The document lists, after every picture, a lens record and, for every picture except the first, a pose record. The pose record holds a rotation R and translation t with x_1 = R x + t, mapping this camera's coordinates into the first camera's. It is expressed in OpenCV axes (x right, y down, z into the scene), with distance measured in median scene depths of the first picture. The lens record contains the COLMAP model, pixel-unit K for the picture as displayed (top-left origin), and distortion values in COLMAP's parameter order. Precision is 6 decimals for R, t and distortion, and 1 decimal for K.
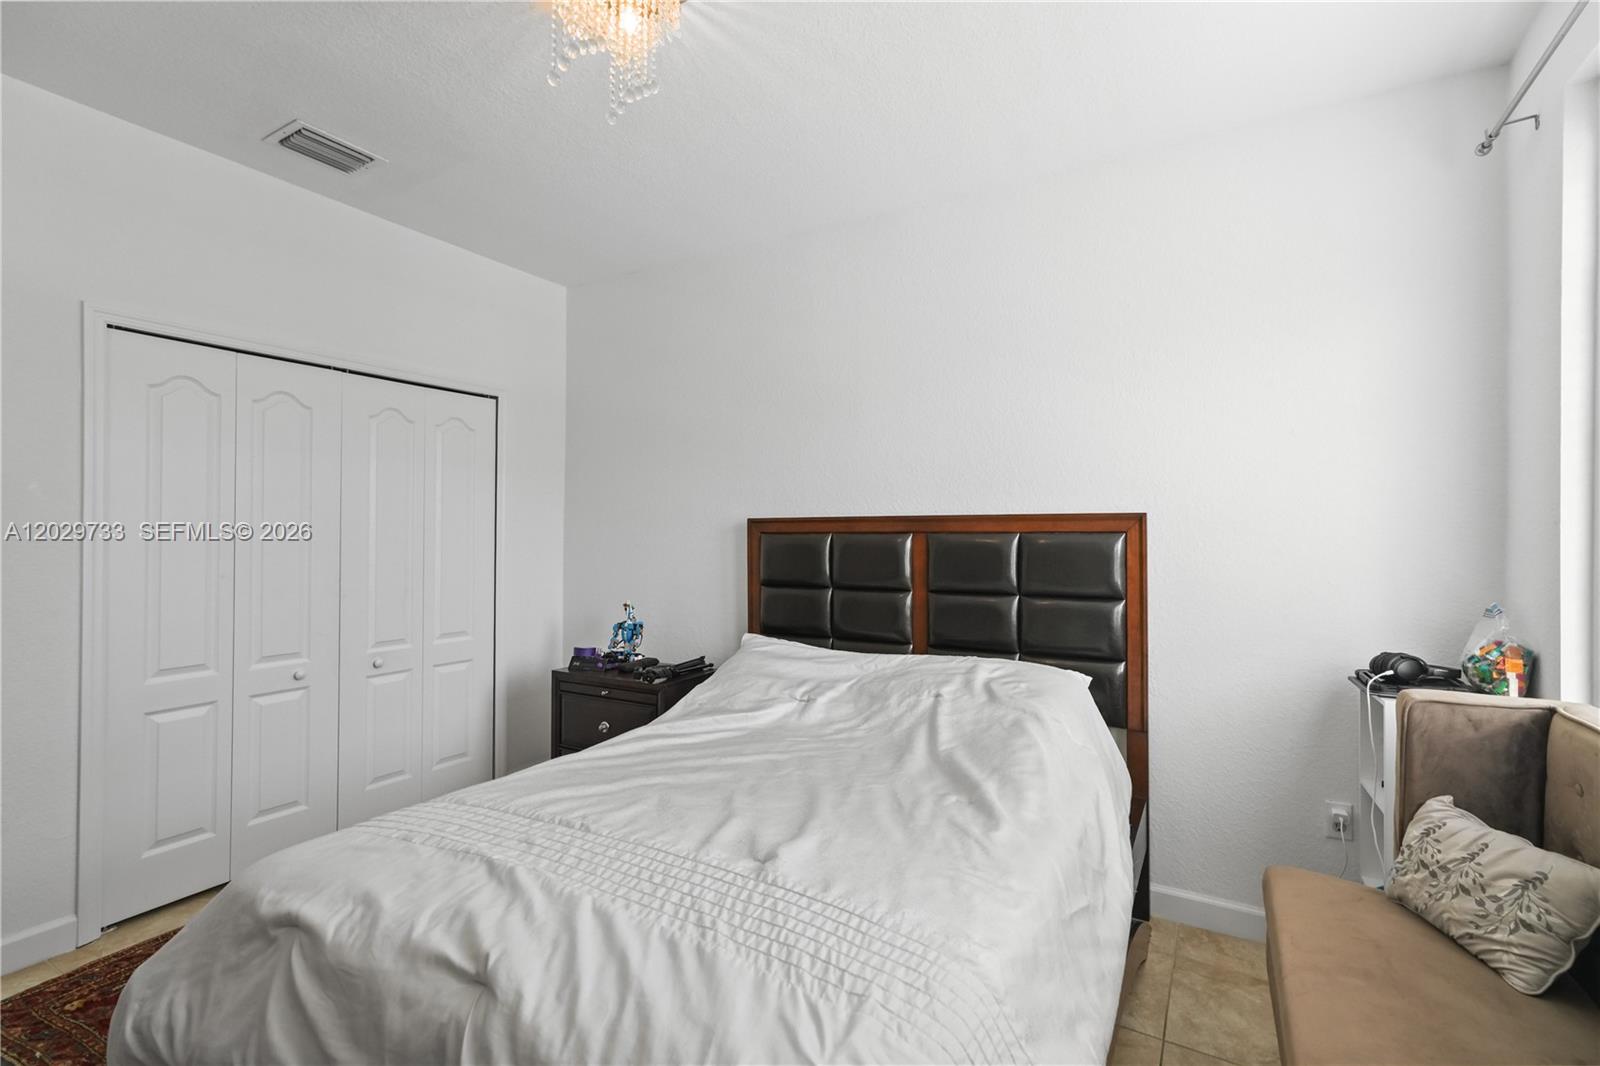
lens RADIAL K [[719.1, 0, 792.5], [0, 719.1, 527.6], [0, 0, 1]] dist [-0.028016, 0.006259]
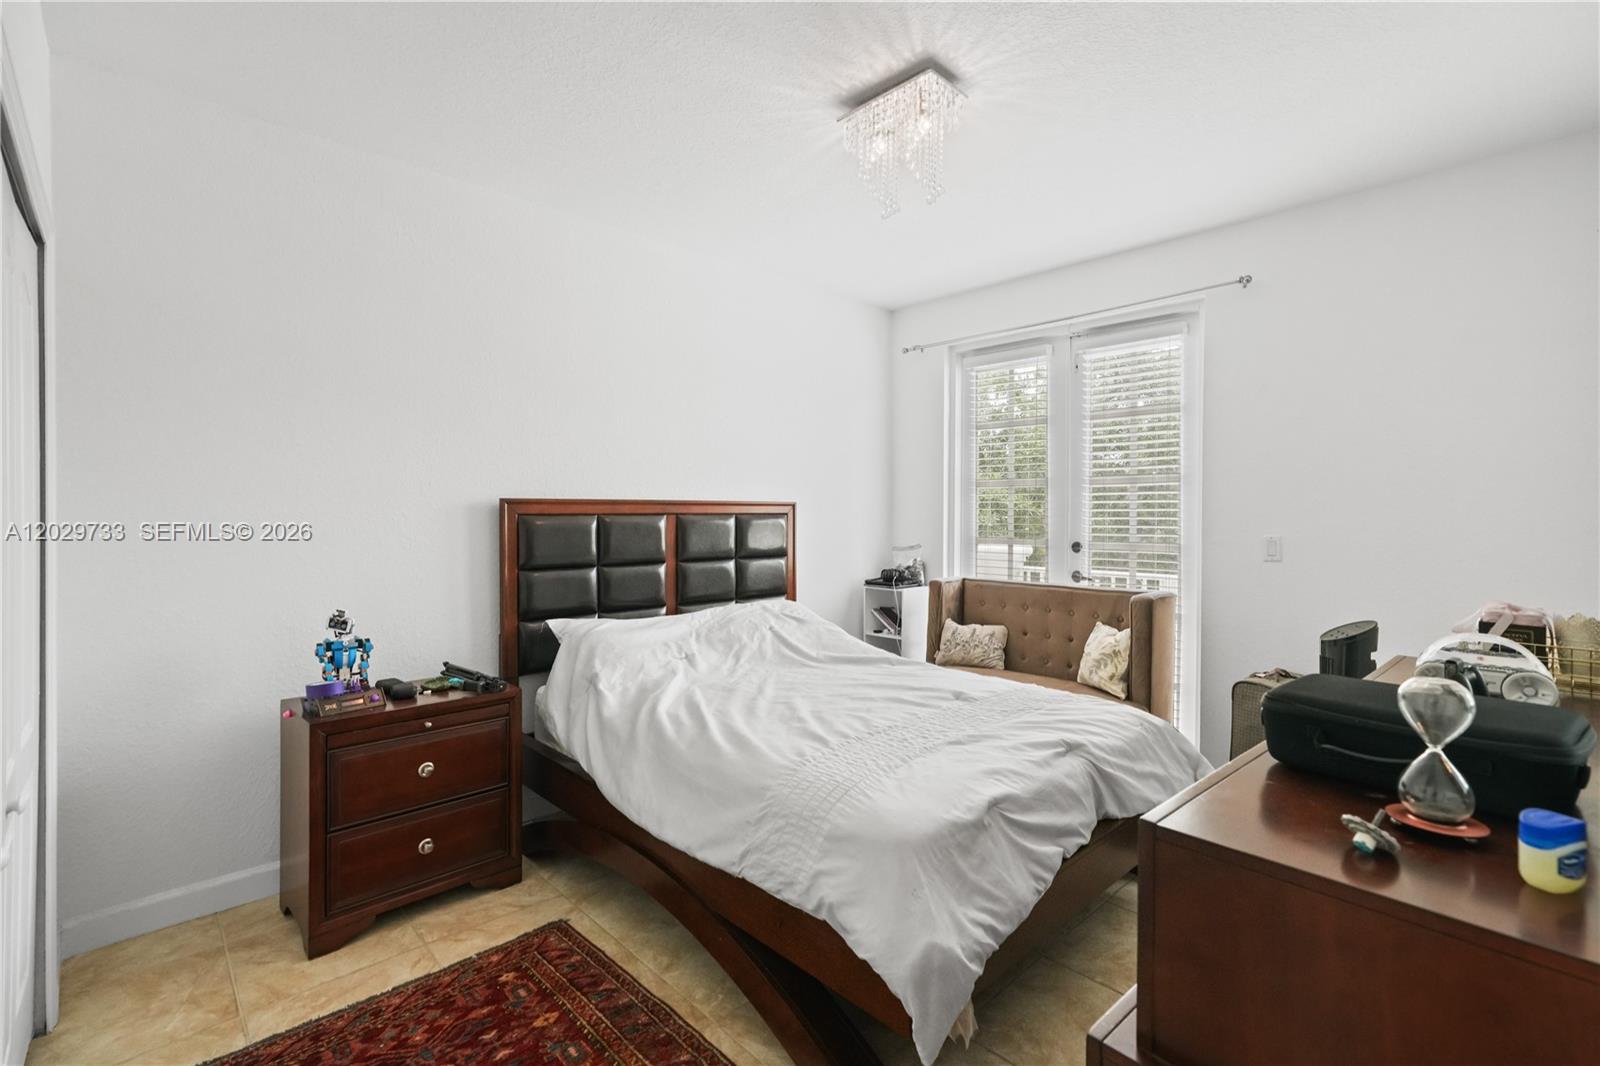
lens RADIAL K [[719.1, 0, 803.8], [0, 719.1, 526.0], [0, 0, 1]] dist [-0.028016, 0.006259]
pose [[0.275591, -0.014774, 0.961161, -0.933845], [-0.006089, 0.999835, 0.017115, 0.004932], [-0.961256, -0.010569, 0.275456, 0.438050]]
